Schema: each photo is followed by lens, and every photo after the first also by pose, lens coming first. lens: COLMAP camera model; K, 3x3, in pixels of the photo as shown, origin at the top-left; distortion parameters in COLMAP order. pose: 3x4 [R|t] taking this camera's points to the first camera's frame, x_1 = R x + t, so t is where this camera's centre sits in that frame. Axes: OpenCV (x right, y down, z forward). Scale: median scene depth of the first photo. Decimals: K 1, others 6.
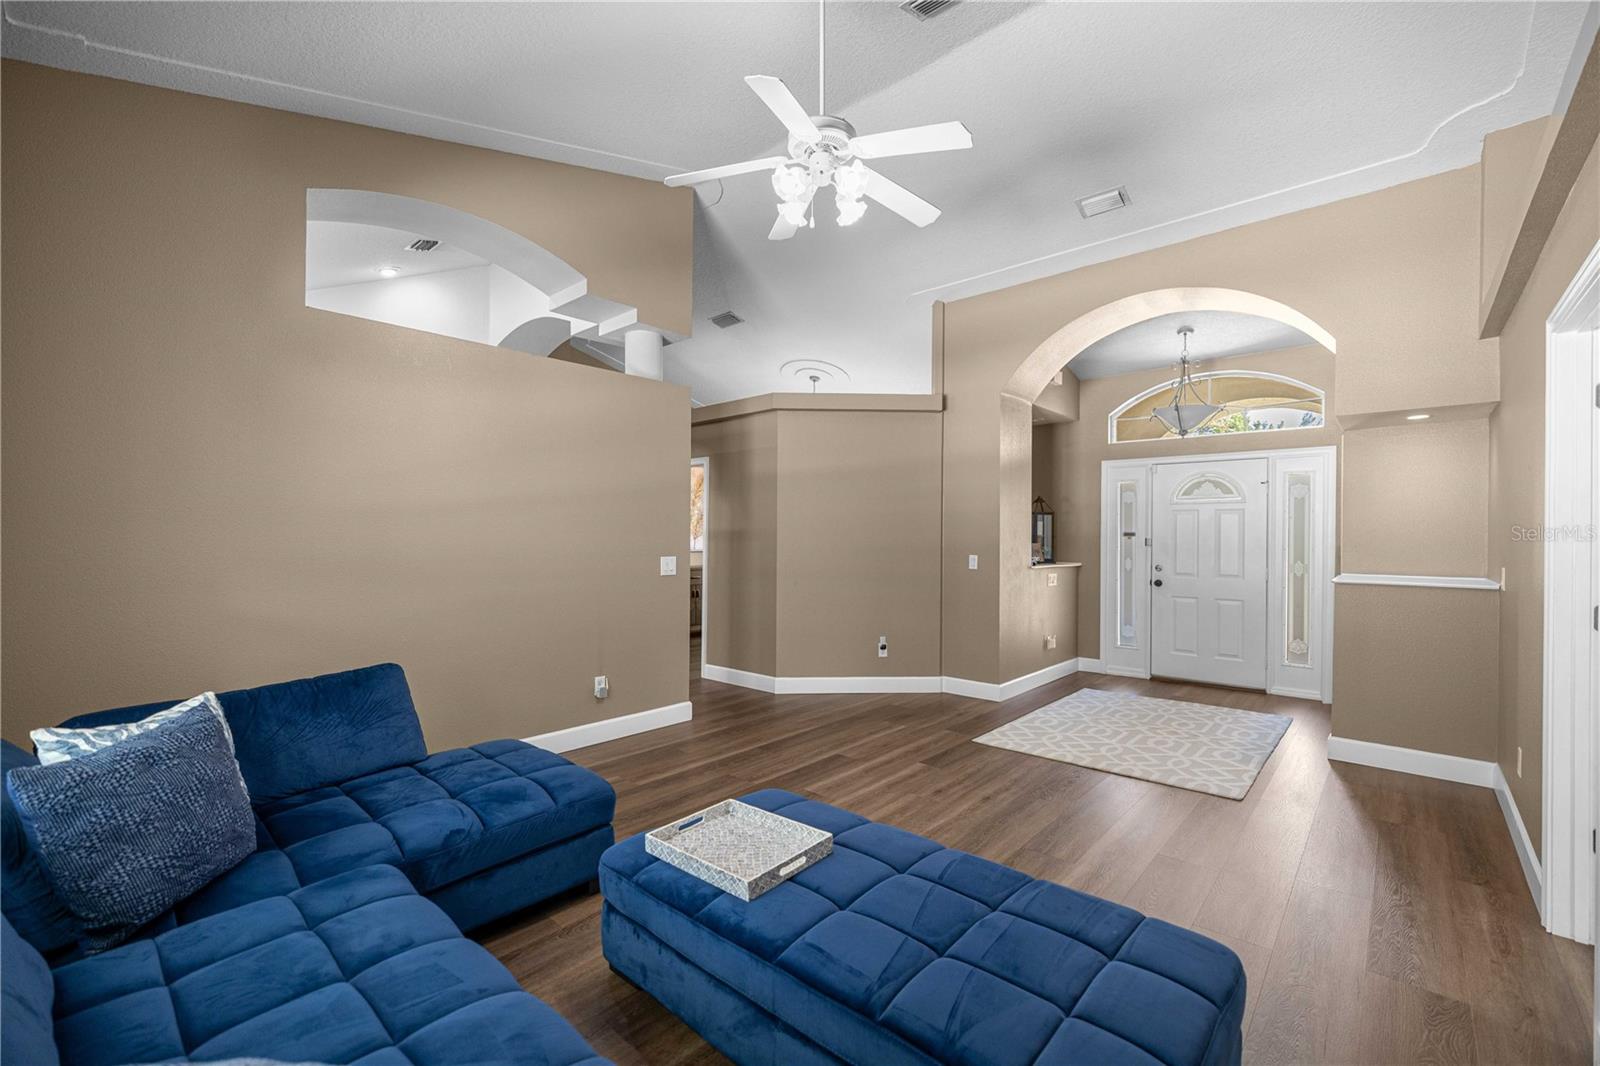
lens RADIAL K [[668.7, 0, 798.8], [0, 668.7, 536.8], [0, 0, 1]] dist [0.004573, -0.000448]
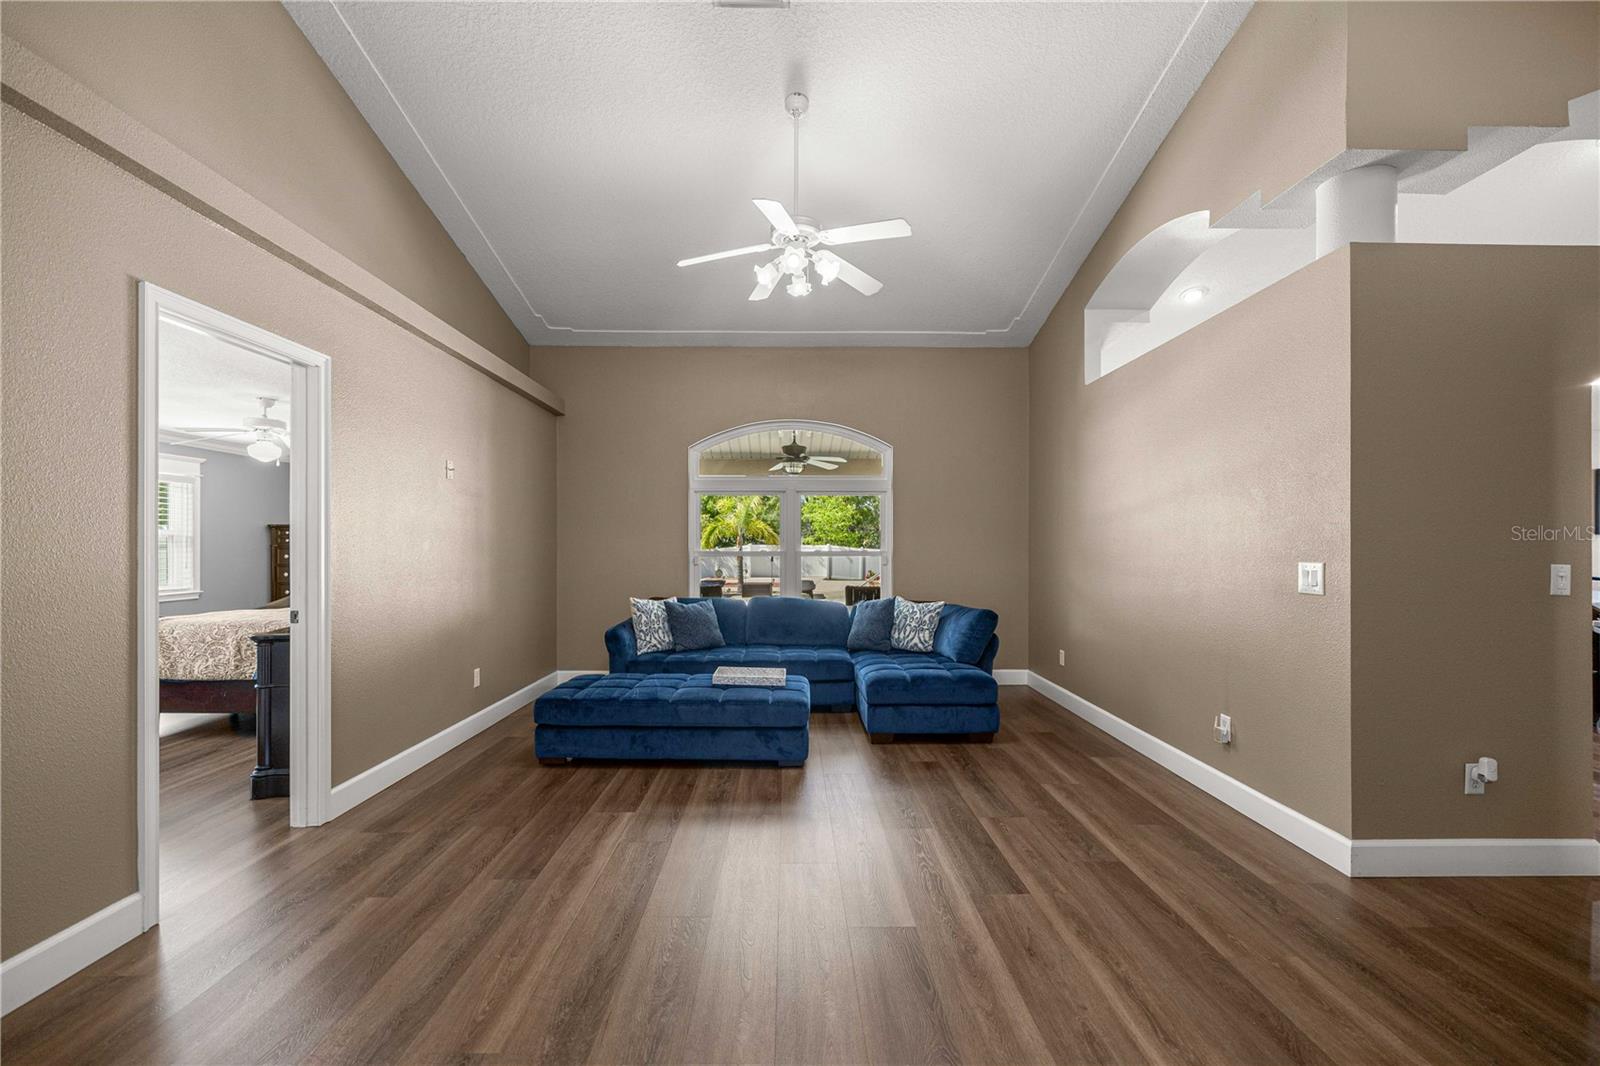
lens RADIAL K [[668.7, 0, 791.0], [0, 668.7, 537.7], [0, 0, 1]] dist [0.004573, -0.000448]
pose [[-0.736723, -0.007728, -0.676151, 0.622562], [-0.000895, 0.999945, -0.010454, 0.016055], [0.676194, -0.007096, -0.736689, 1.310676]]
